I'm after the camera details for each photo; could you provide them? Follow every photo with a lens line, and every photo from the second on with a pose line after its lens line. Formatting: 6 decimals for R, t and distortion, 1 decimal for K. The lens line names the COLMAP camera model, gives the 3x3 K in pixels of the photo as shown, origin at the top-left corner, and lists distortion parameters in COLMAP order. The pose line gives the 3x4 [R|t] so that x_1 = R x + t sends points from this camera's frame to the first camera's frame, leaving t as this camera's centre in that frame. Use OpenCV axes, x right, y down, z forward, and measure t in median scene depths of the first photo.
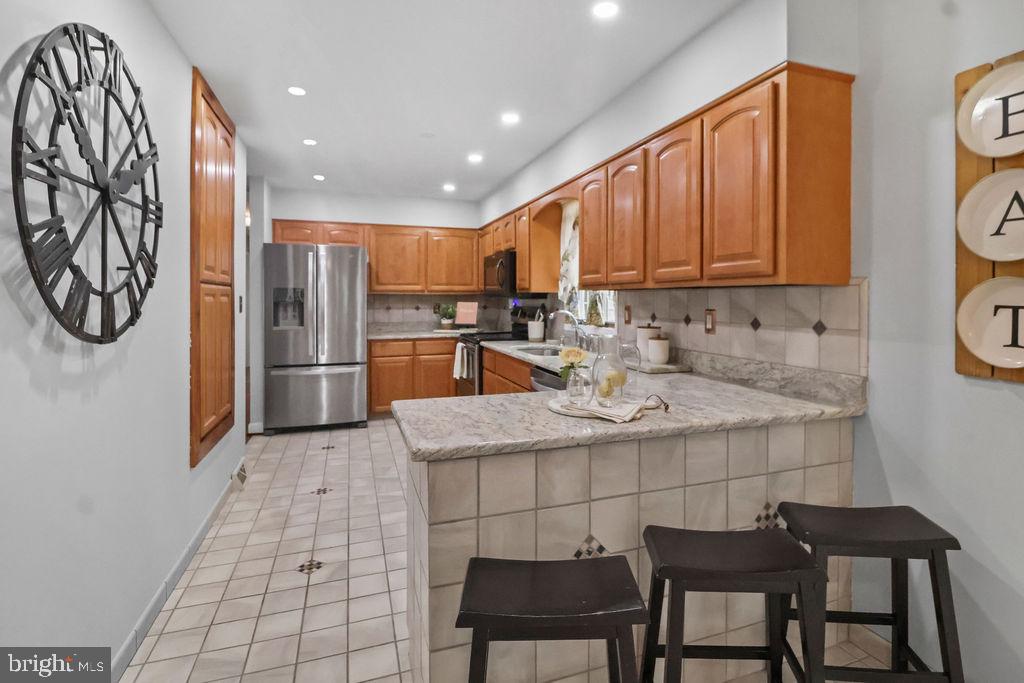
lens RADIAL K [[541.9, 0, 518.3], [0, 541.9, 294.9], [0, 0, 1]] dist [-0.003083, -0.000973]
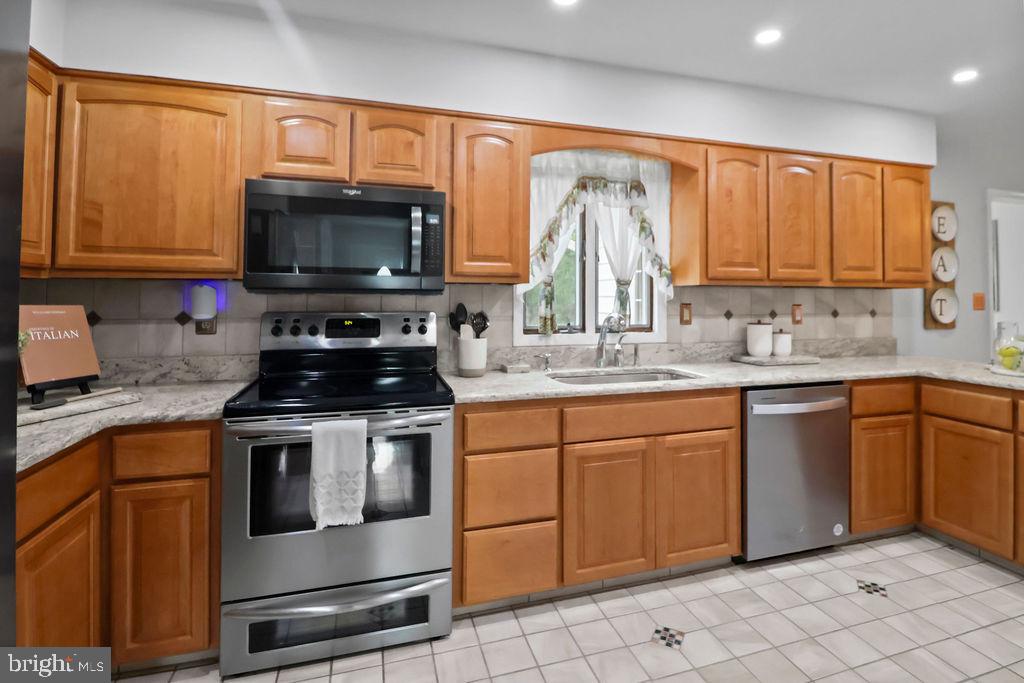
lens RADIAL K [[541.9, 0, 518.3], [0, 541.9, 294.9], [0, 0, 1]] dist [-0.003083, -0.000973]
pose [[-0.020384, 0.006550, 0.999771, -0.502020], [-0.007951, 0.999946, -0.006713, 0.010225], [-0.999761, -0.008086, -0.020330, 0.953493]]
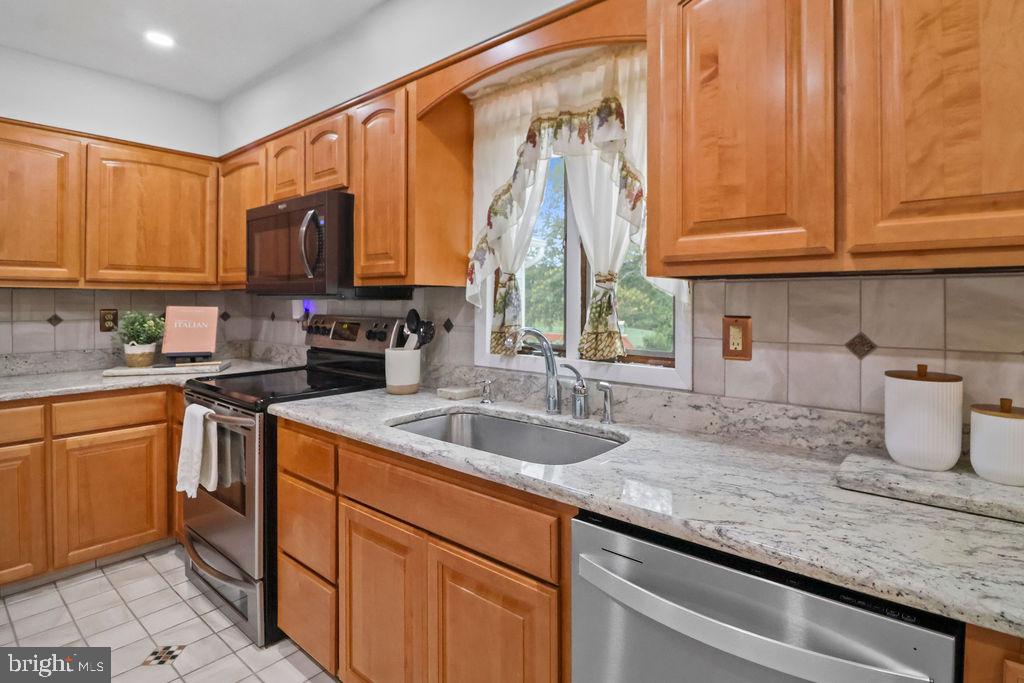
lens RADIAL K [[541.9, 0, 518.3], [0, 541.9, 294.9], [0, 0, 1]] dist [-0.003083, -0.000973]
pose [[0.847758, 0.009528, 0.530298, -0.124943], [-0.006411, 0.999950, -0.007716, 0.006051], [-0.530345, 0.003142, 0.847776, 0.538177]]
